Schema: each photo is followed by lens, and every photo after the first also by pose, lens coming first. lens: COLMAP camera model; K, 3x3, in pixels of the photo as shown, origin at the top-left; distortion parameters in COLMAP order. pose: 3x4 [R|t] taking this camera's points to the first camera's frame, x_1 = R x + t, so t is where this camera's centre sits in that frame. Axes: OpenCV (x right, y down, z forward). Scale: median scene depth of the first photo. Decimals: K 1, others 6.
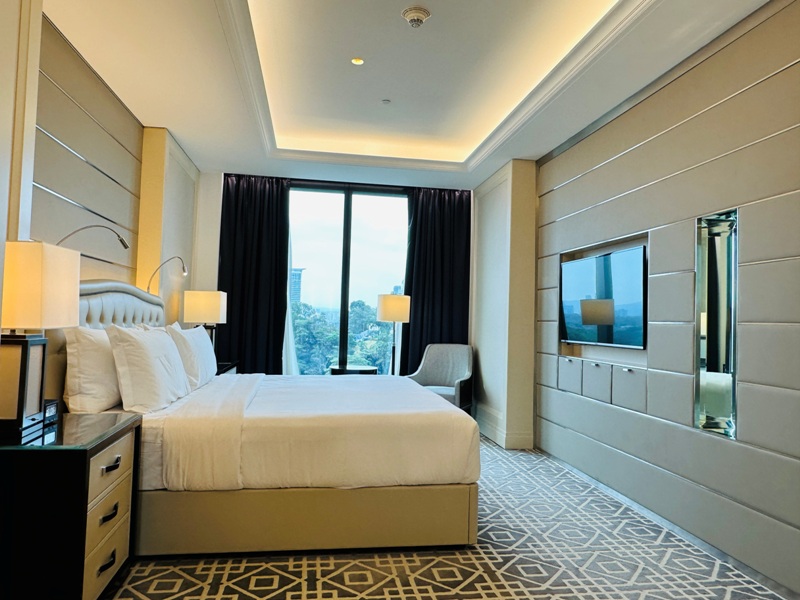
lens RADIAL K [[546.2, 0, 398.2], [0, 546.2, 305.4], [0, 0, 1]] dist [-0.004634, -0.000715]
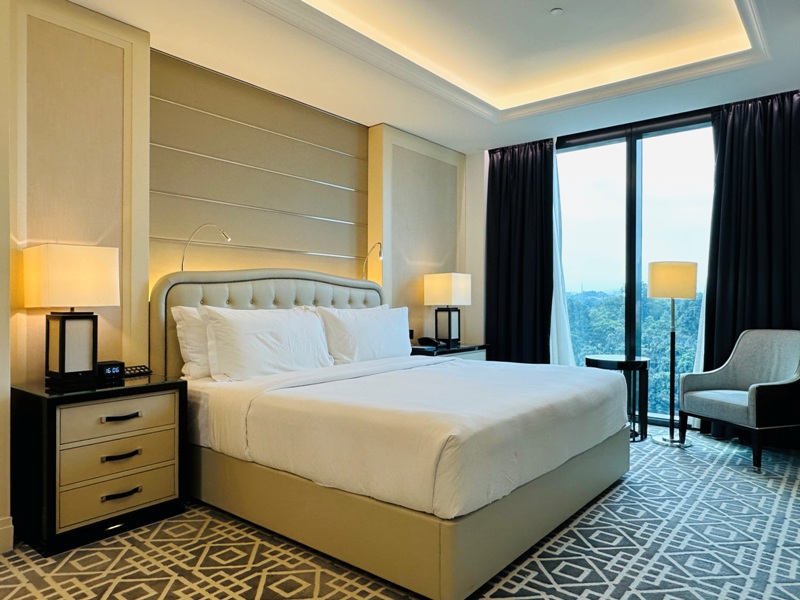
lens RADIAL K [[546.2, 0, 398.2], [0, 546.2, 305.4], [0, 0, 1]] dist [-0.004634, -0.000715]
pose [[0.662823, -0.023270, -0.748414, 0.297758], [0.040209, 0.999181, 0.004543, 0.021194], [0.747695, -0.033105, 0.663216, 0.235855]]
